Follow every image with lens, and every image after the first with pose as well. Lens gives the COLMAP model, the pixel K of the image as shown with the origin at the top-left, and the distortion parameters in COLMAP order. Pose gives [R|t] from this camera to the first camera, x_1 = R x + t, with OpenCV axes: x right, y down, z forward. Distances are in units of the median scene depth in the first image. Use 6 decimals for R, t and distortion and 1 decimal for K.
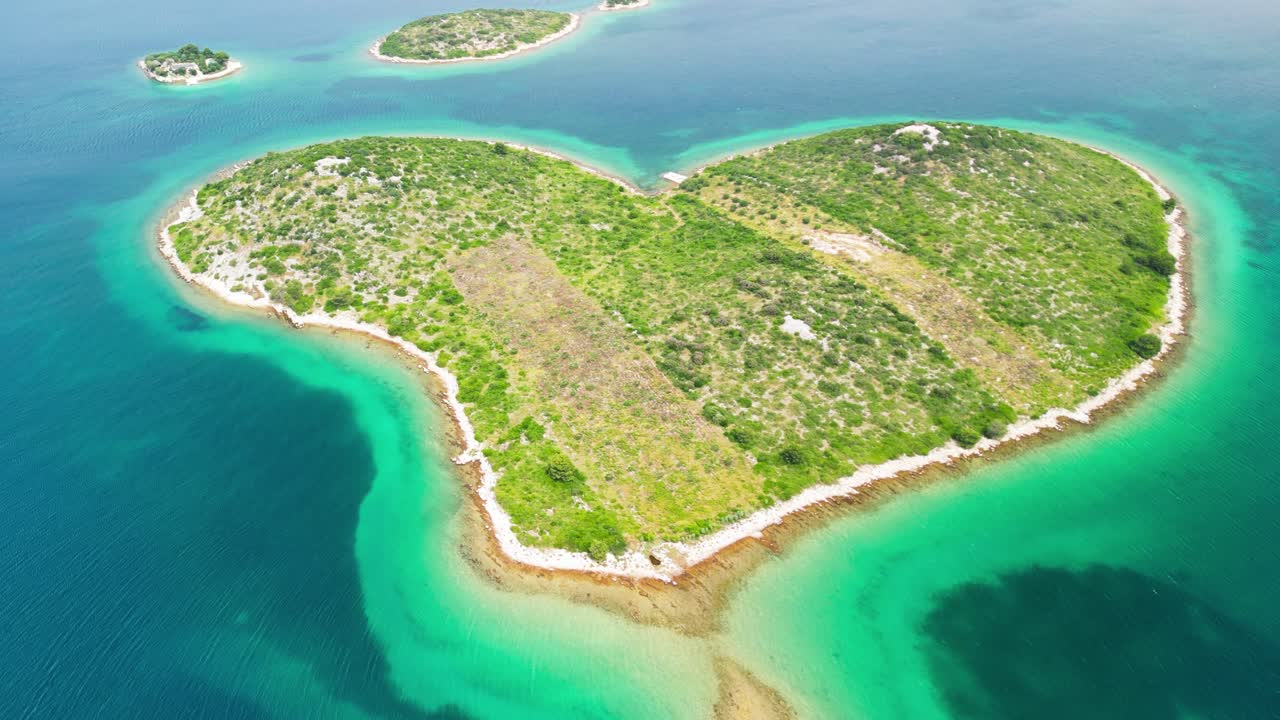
lens RADIAL K [[976.7, 0, 640.0], [0, 976.7, 360.0], [0, 0, 1]] dist [0.066218, -0.003967]
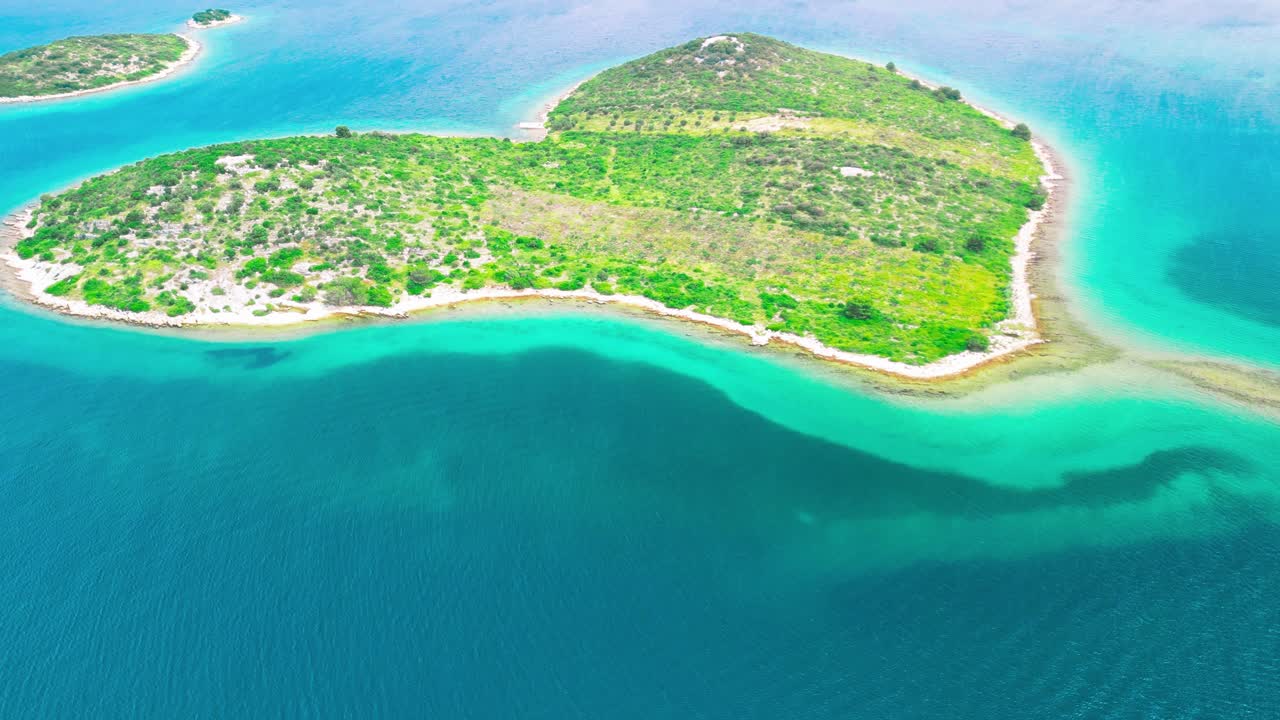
lens RADIAL K [[924.5, 0, 640.0], [0, 924.5, 360.0], [0, 0, 1]] dist [0.085281, -0.084713]
pose [[0.776690, -0.317523, 0.543996, -0.600149], [0.339948, 0.938375, 0.062355, 0.017852], [-0.530271, 0.136500, 0.836768, 0.243775]]
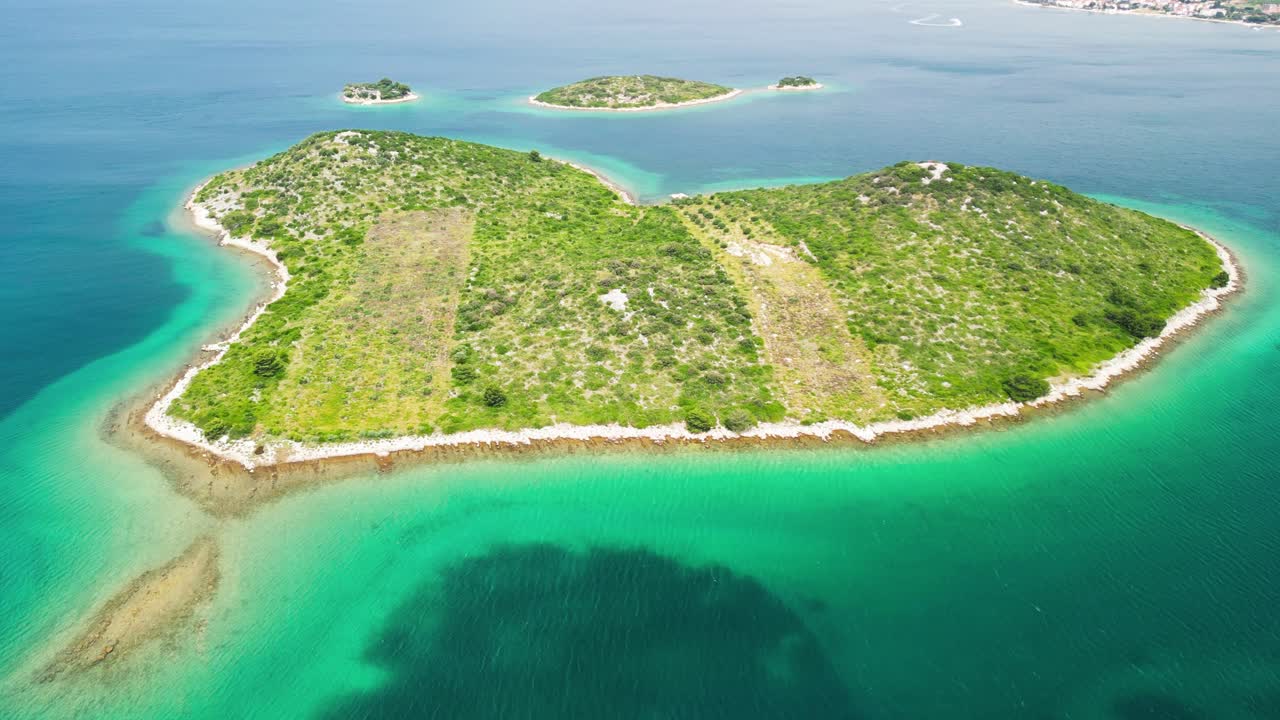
lens RADIAL K [[924.5, 0, 640.0], [0, 924.5, 360.0], [0, 0, 1]] dist [0.085281, -0.084713]
pose [[0.928732, 0.163135, -0.332931, 0.429540], [-0.206041, 0.973656, -0.097678, 0.091747], [0.308226, 0.159314, 0.937878, 0.183789]]
